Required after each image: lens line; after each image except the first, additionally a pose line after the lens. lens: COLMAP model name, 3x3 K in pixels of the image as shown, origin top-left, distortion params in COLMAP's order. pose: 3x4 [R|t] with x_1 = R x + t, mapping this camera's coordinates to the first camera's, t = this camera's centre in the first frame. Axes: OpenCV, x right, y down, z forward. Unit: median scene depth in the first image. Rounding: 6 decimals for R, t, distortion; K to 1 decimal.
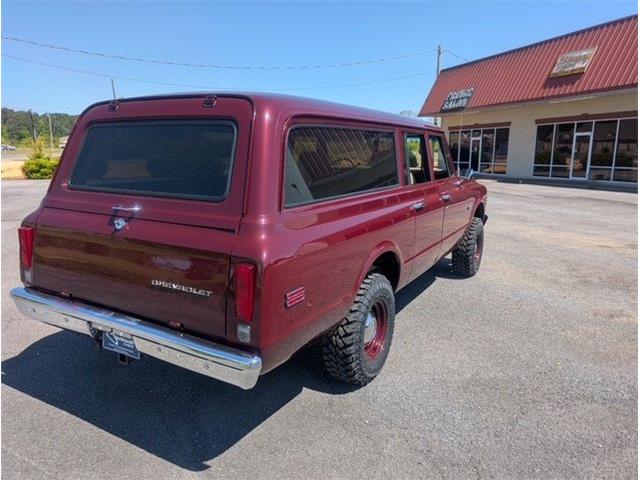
lens RADIAL K [[459.3, 0, 317.4], [0, 459.3, 235.8], [0, 0, 1]] dist [0.003395, 0.001738]
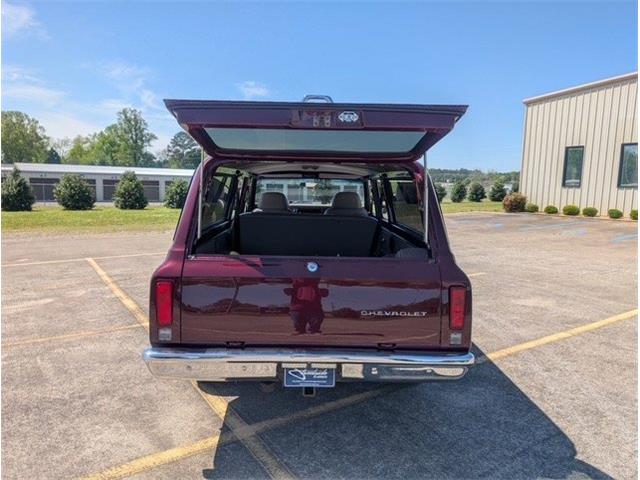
lens RADIAL K [[459.3, 0, 317.4], [0, 459.3, 235.8], [0, 0, 1]] dist [0.003395, 0.001738]
pose [[0.859731, -0.069948, 0.505936, -0.929438], [0.086631, 0.996195, -0.009483, -0.083404], [-0.503347, 0.051983, 0.862519, 0.044749]]
